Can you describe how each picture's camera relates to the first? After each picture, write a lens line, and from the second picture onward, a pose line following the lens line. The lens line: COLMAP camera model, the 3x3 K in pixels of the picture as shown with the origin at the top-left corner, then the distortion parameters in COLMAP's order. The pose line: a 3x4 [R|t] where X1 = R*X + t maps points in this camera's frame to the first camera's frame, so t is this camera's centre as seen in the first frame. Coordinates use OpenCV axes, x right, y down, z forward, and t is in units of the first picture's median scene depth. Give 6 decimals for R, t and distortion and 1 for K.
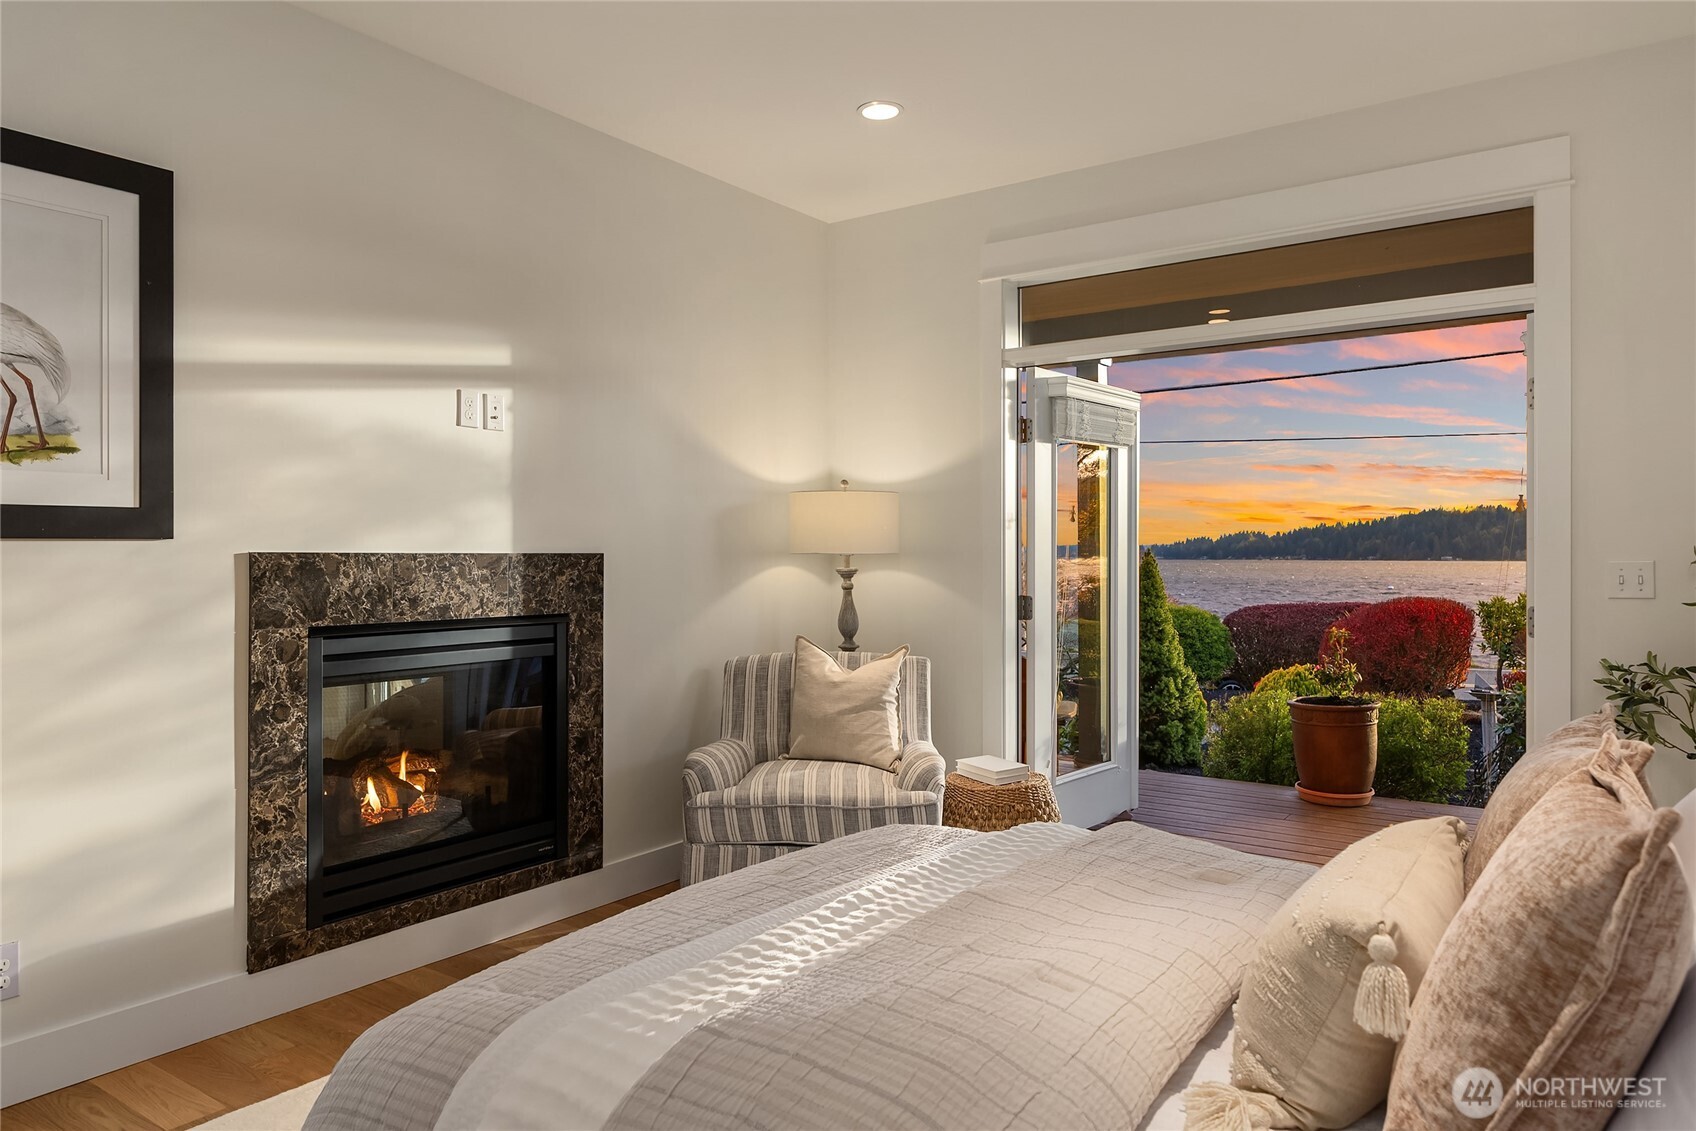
lens RADIAL K [[1099.6, 0, 848.0], [0, 1099.6, 565.5], [0, 0, 1]] dist [-0.004133, -0.000901]
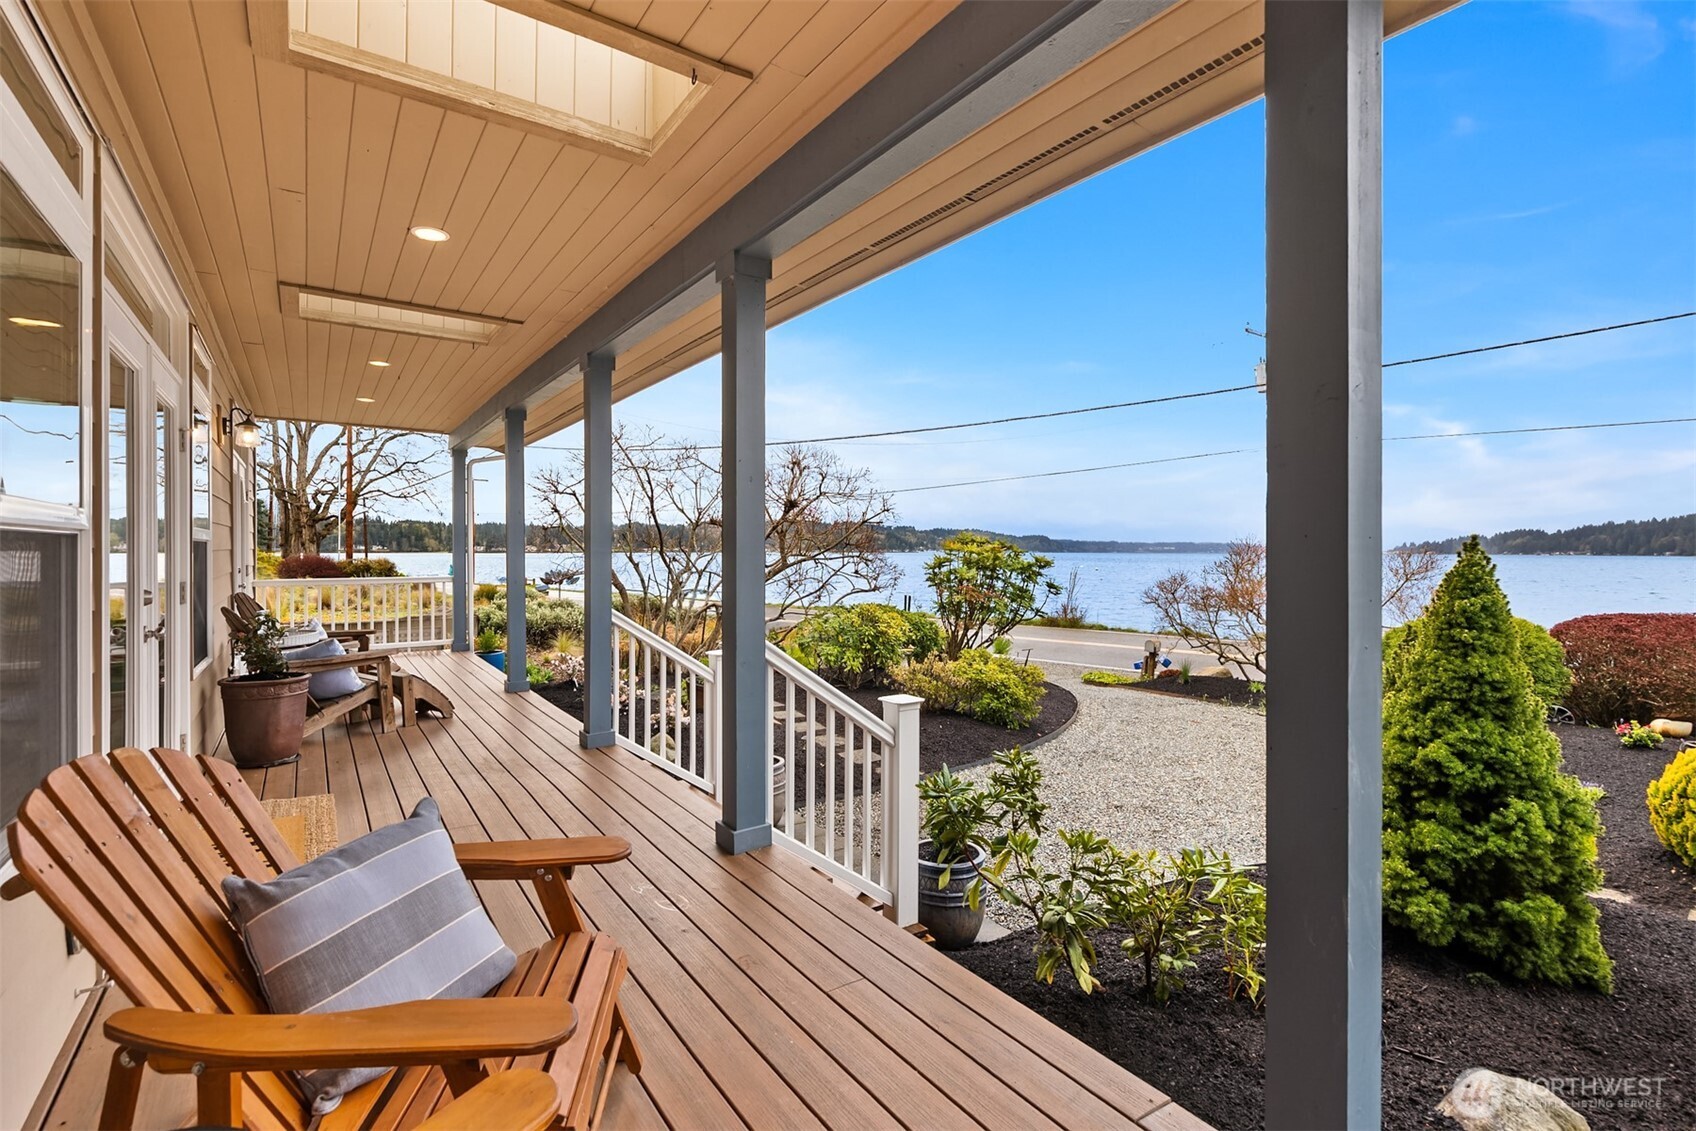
lens RADIAL K [[781.4, 0, 848.0], [0, 781.4, 565.5], [0, 0, 1]] dist [0.001573, 0.000400]
pose [[0.934696, 0.009455, -0.355323, 0.127876], [-0.005462, 0.999910, 0.012238, -0.003726], [0.355407, -0.009498, 0.934663, 0.547059]]
